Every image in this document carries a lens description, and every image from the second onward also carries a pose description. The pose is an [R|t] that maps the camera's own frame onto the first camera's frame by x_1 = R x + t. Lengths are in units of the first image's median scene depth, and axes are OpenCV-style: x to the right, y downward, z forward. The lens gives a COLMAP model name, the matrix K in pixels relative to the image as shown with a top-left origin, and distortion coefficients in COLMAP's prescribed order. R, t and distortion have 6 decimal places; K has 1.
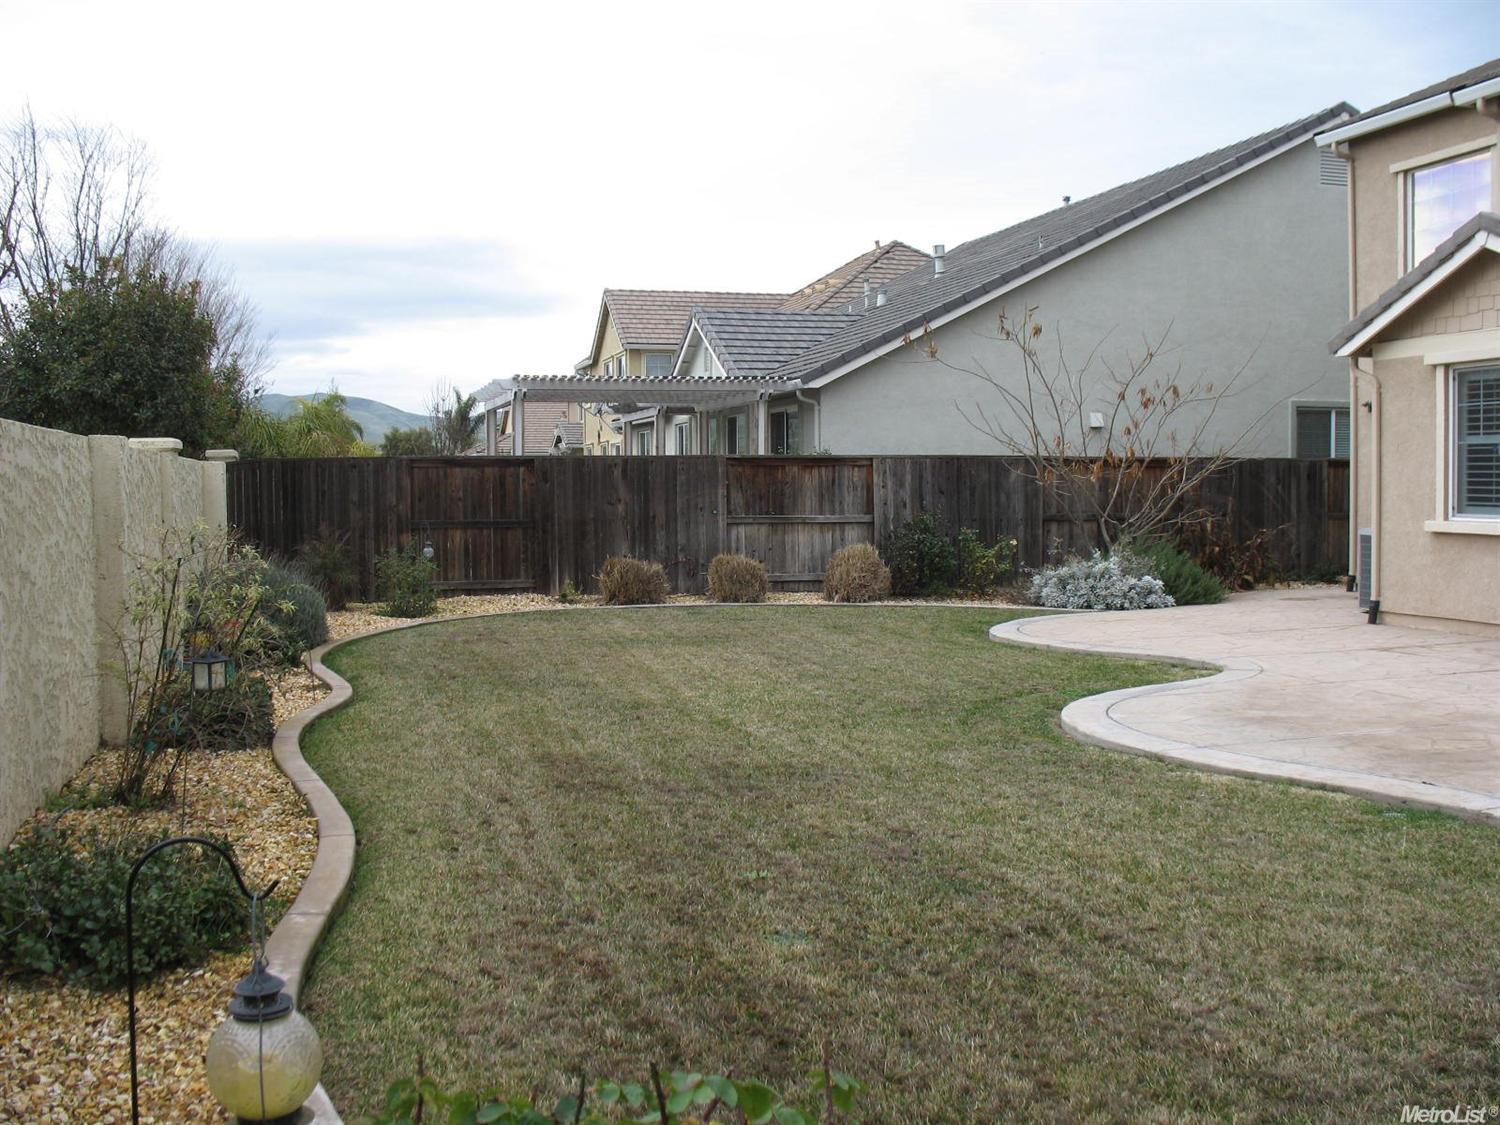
lens RADIAL K [[1561.4, 0, 750.0], [0, 1561.4, 562.5], [0, 0, 1]] dist [-0.115627, 0.020935]
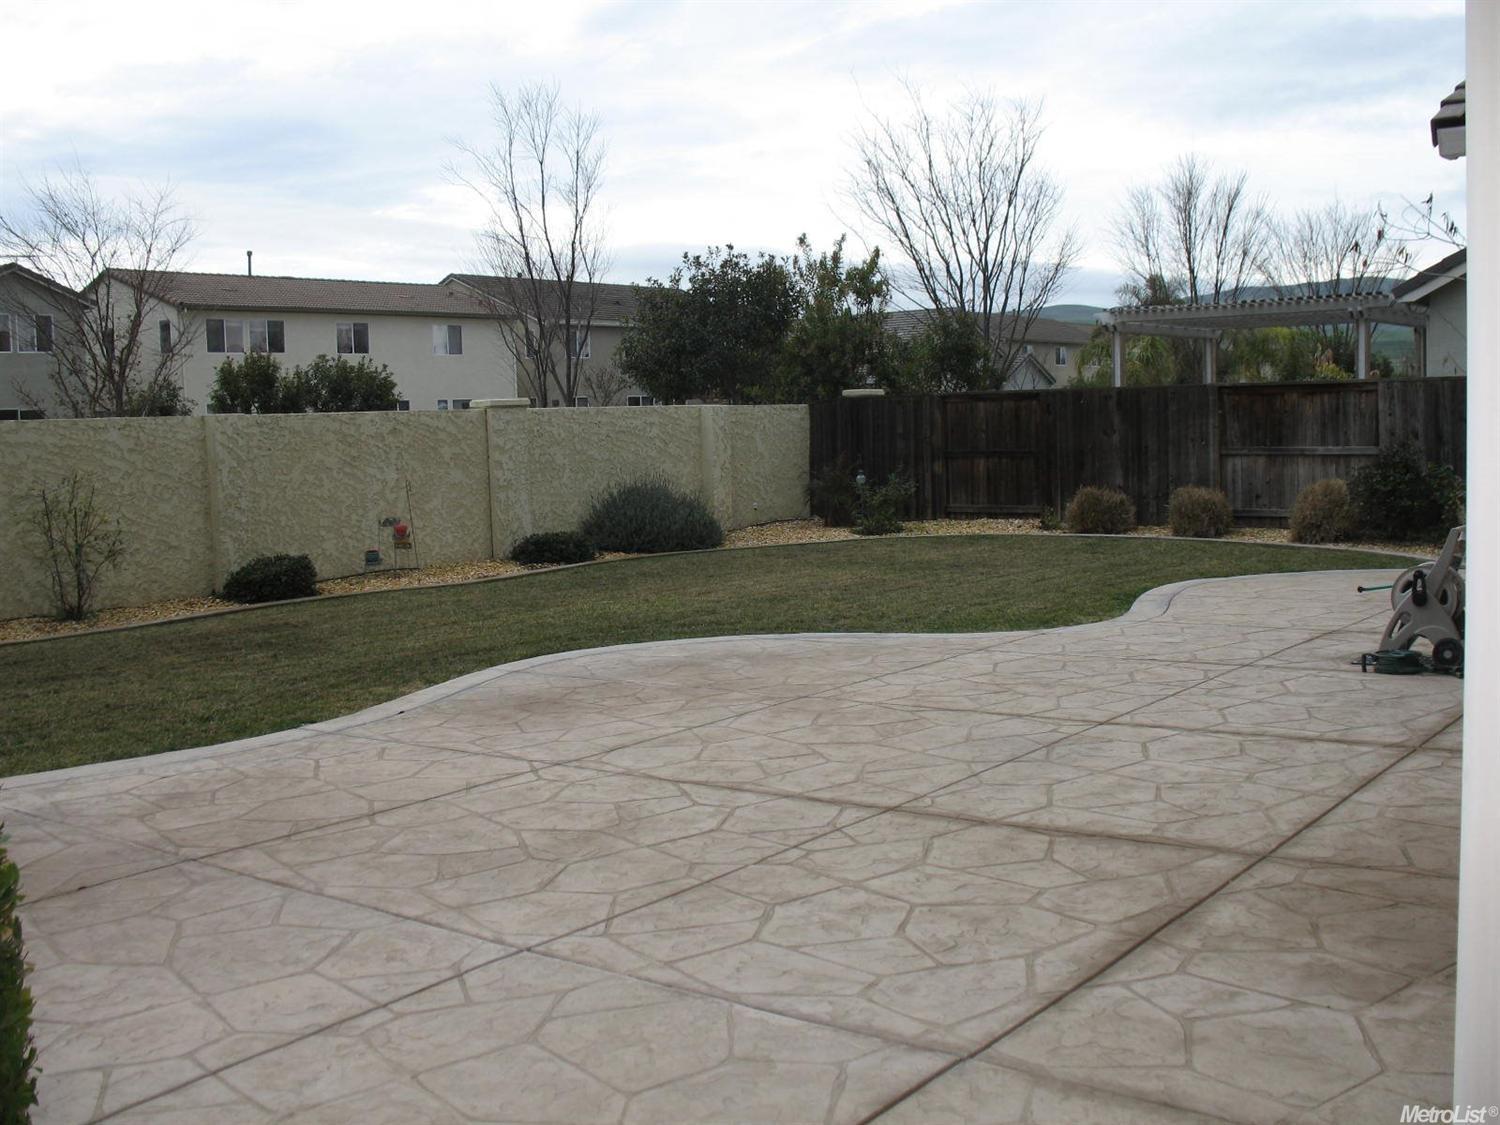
lens RADIAL K [[1561.4, 0, 750.0], [0, 1561.4, 562.5], [0, 0, 1]] dist [-0.115627, 0.020935]
pose [[0.598988, 0.060795, -0.798447, 0.569501], [-0.019483, 0.997925, 0.061367, -0.011460], [0.800521, -0.021202, 0.598930, 0.199135]]
